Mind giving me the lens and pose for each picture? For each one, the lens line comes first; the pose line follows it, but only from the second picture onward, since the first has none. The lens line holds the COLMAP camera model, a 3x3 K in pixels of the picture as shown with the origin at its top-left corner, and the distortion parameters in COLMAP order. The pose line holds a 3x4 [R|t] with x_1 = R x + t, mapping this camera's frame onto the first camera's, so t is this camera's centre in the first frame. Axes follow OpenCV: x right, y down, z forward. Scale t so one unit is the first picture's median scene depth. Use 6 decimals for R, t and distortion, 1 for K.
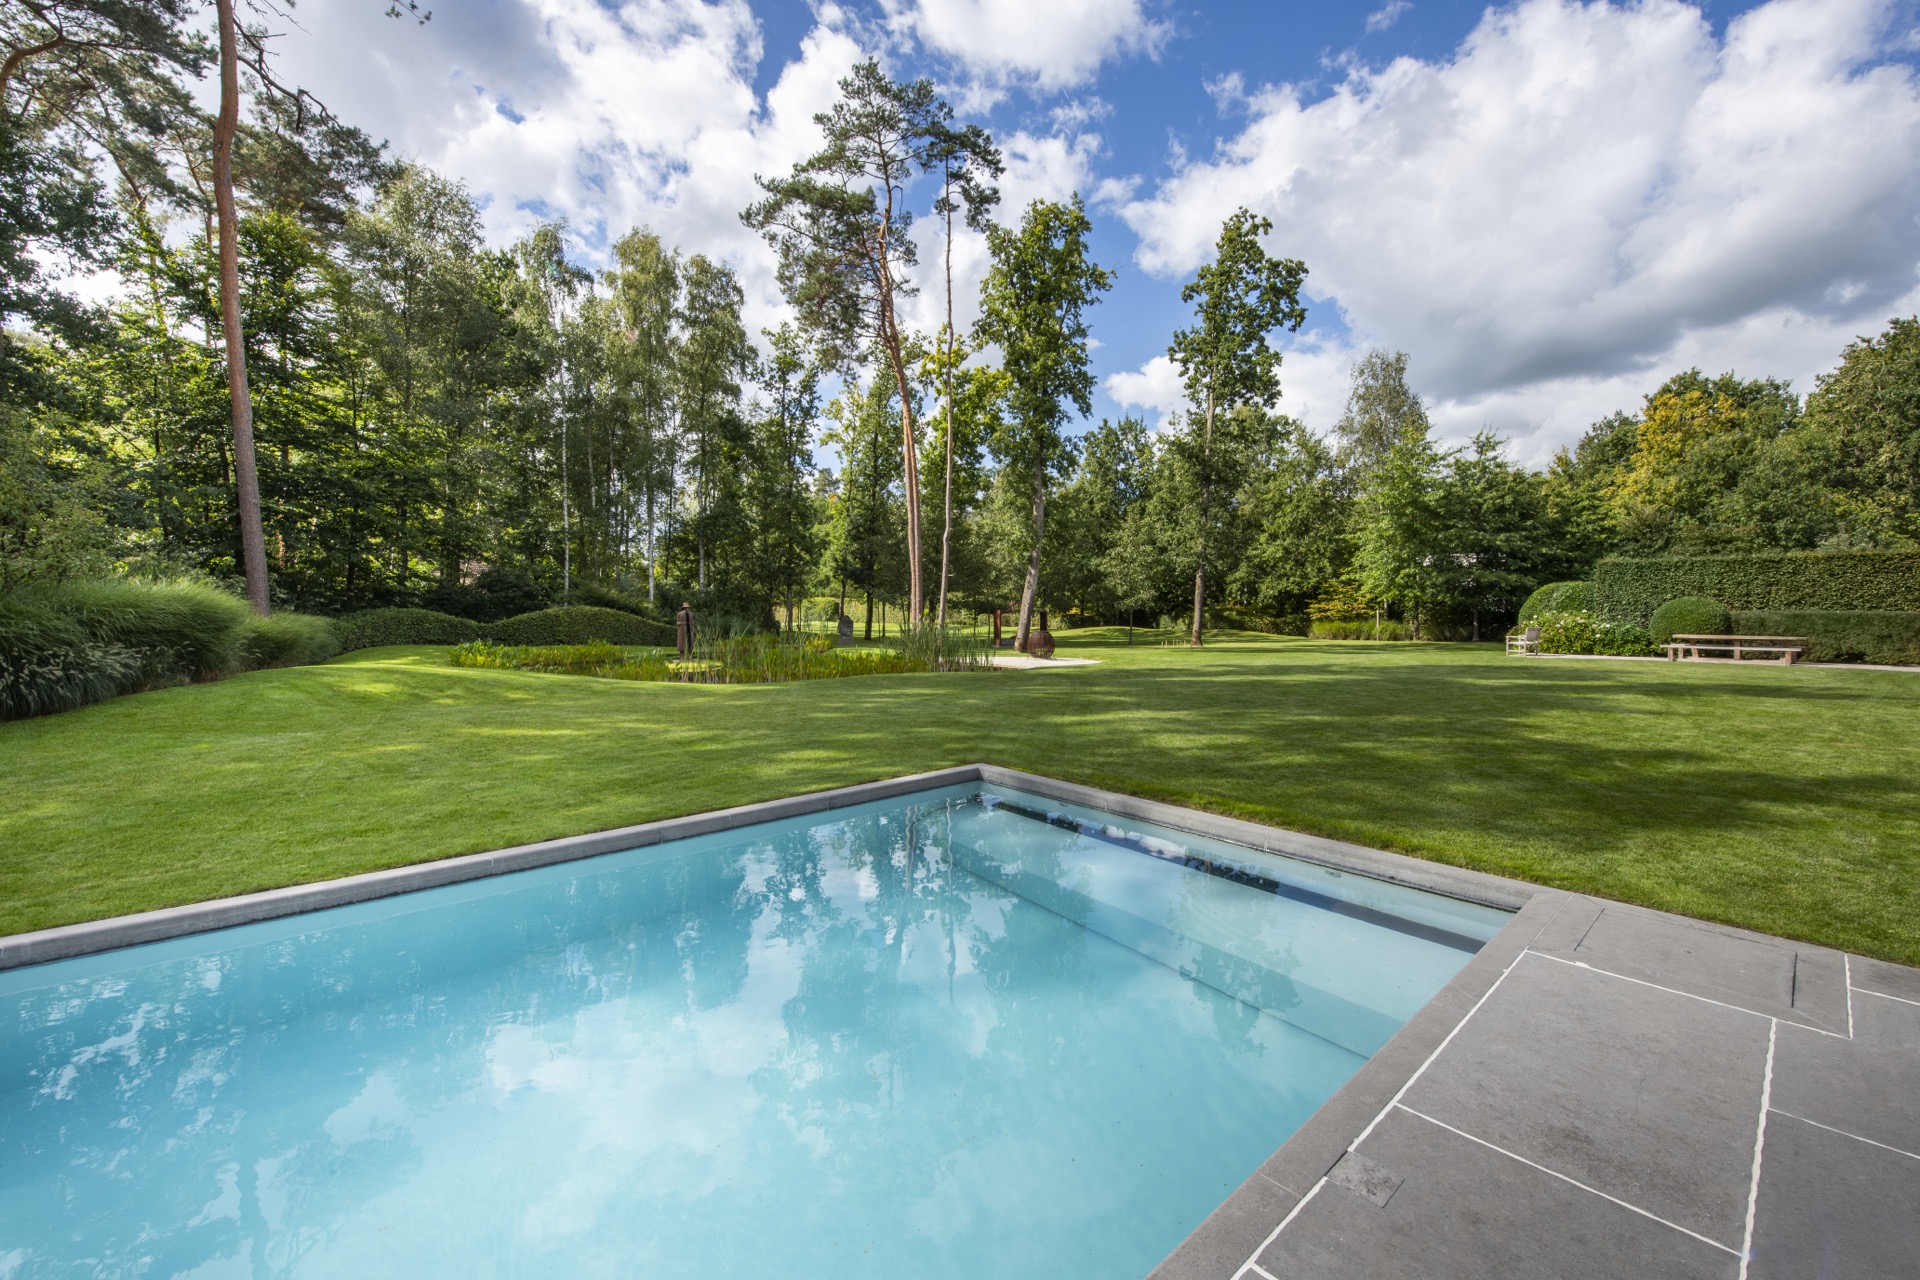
lens RADIAL K [[774.1, 0, 958.2], [0, 774.1, 632.6], [0, 0, 1]] dist [-0.026616, -0.000163]
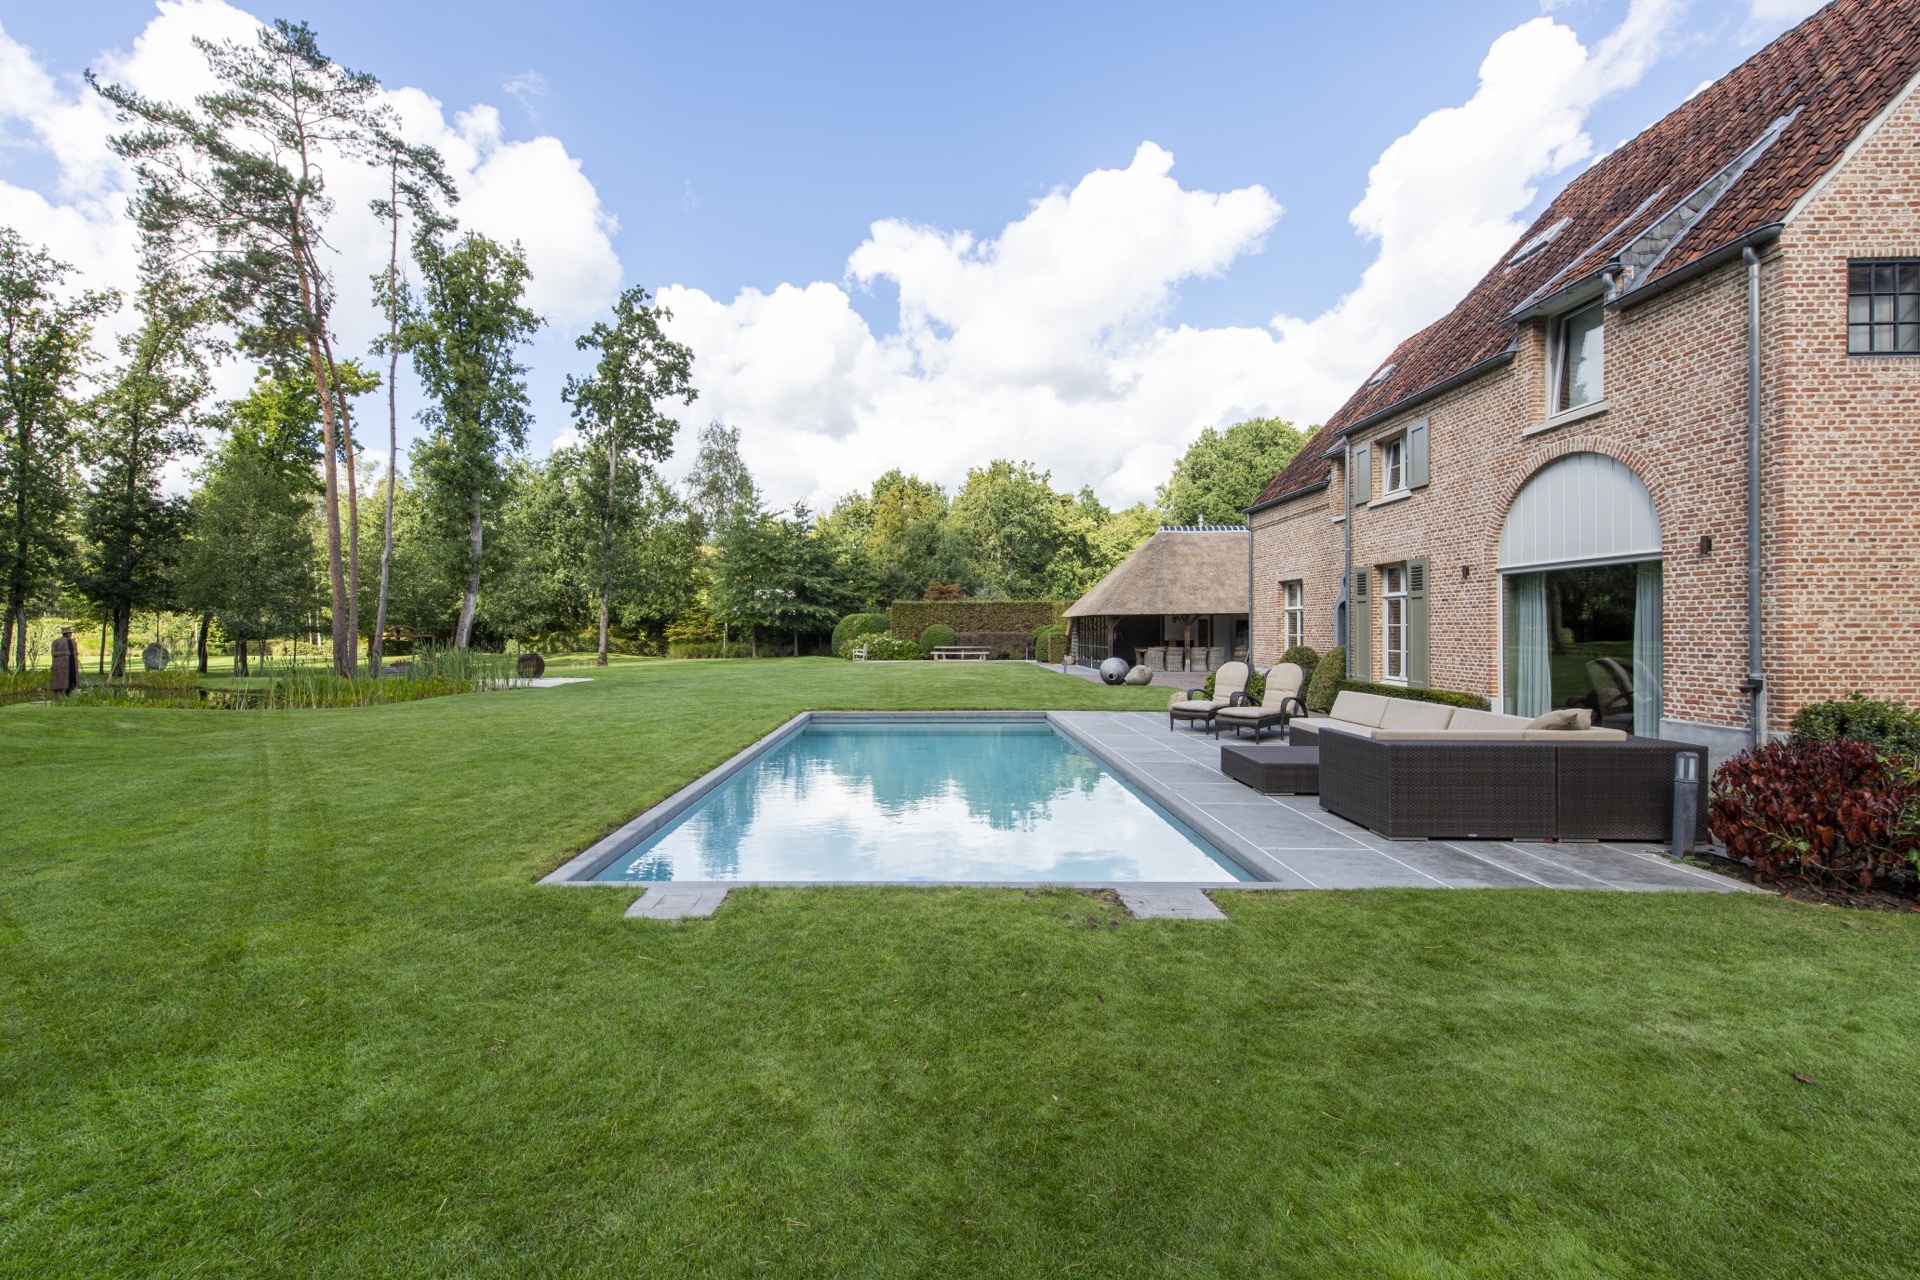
lens RADIAL K [[801.5, 0, 944.1], [0, 801.5, 636.8], [0, 0, 1]] dist [-0.014022, -0.000423]
pose [[0.642567, -0.008637, 0.766181, -0.248335], [0.027744, 0.999543, -0.012000, 0.001710], [-0.765727, 0.028968, 0.642513, -0.107464]]
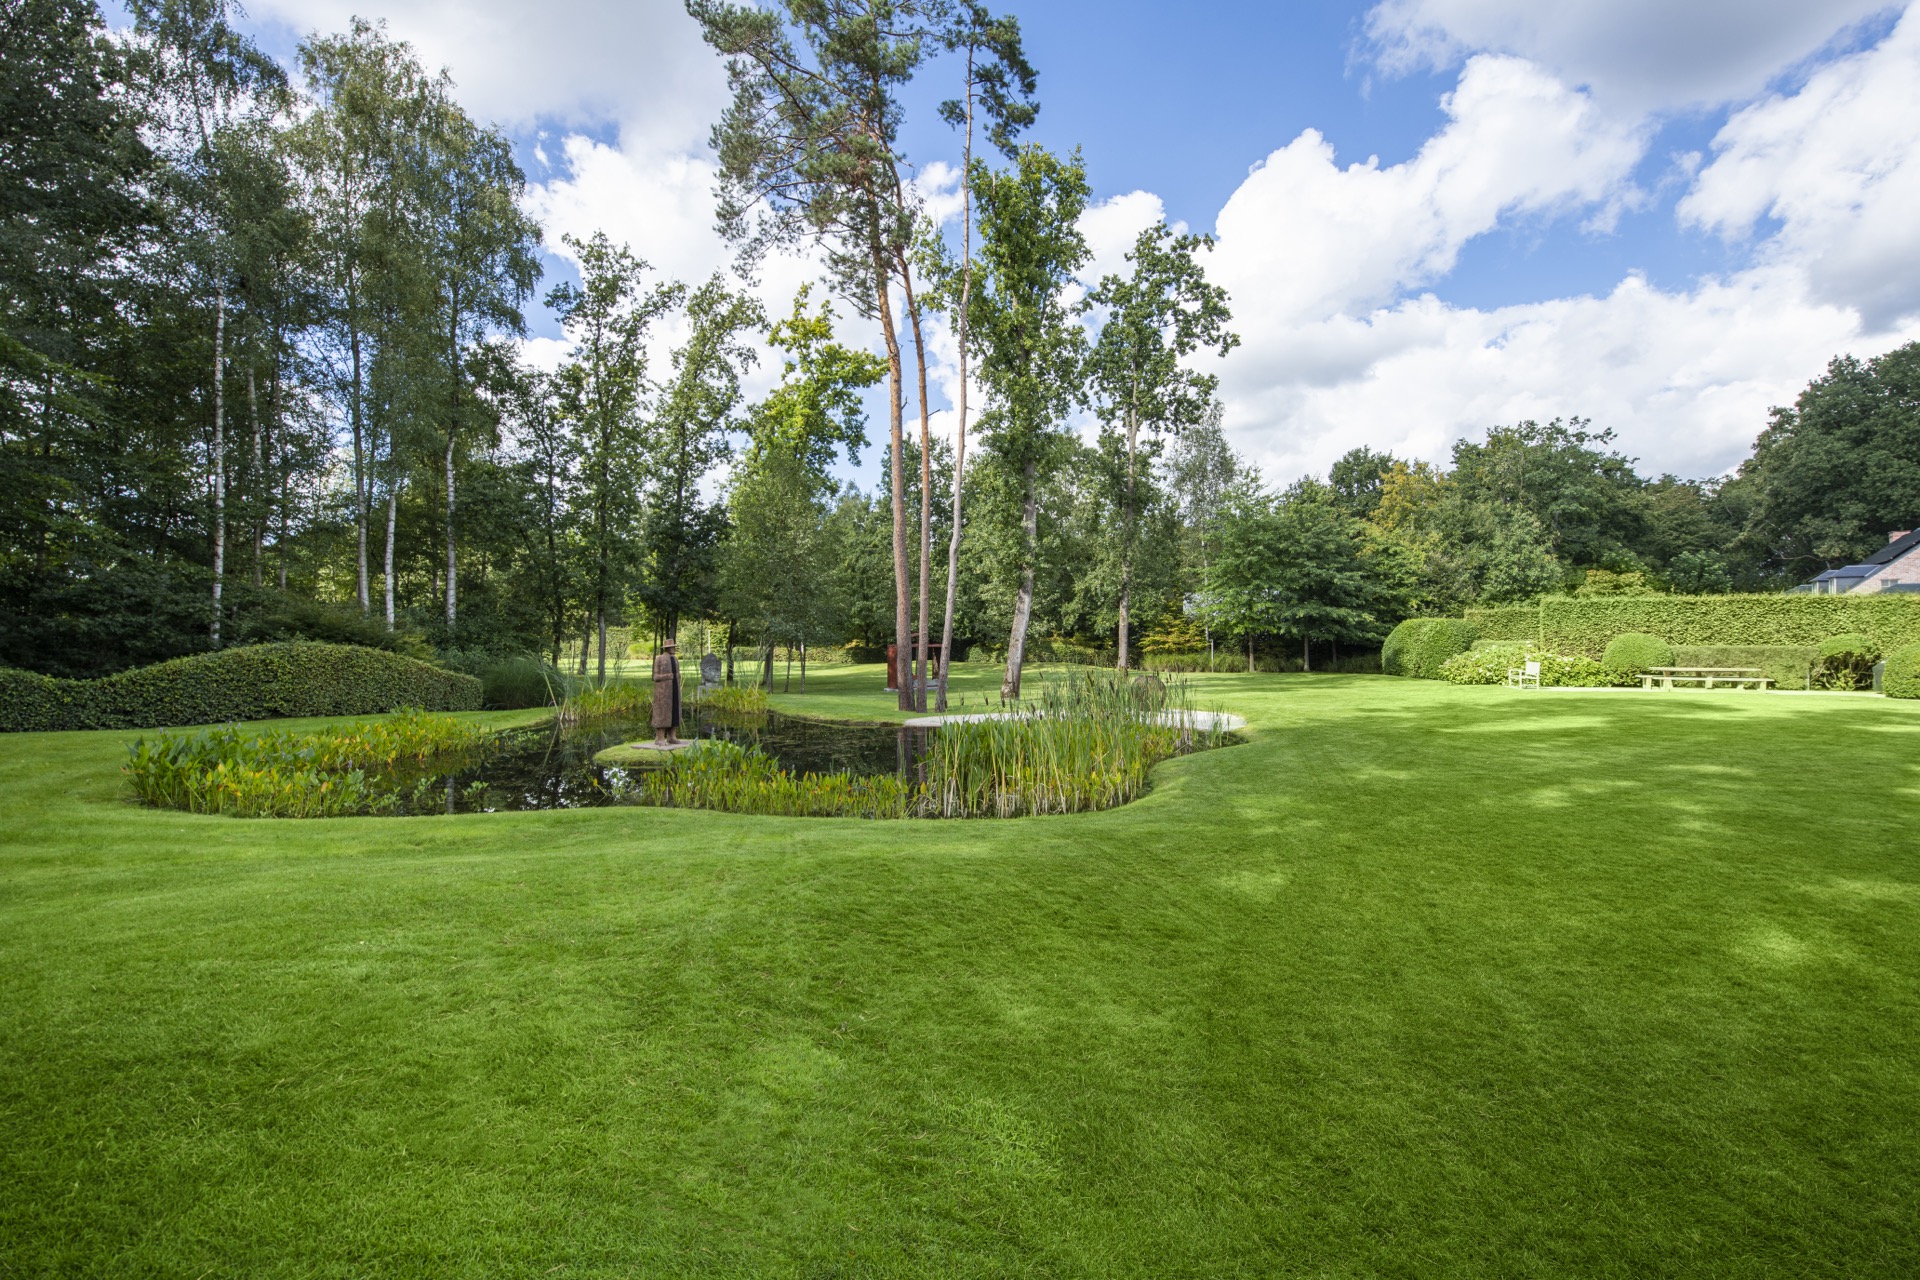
lens RADIAL K [[783.5, 0, 962.4], [0, 783.5, 630.9], [0, 0, 1]] dist [-0.045475, -0.000161]
pose [[0.895669, 0.002970, 0.444711, -0.260584], [0.014701, 0.999233, -0.036281, -0.014635], [-0.444478, 0.039034, 0.894939, 0.258279]]
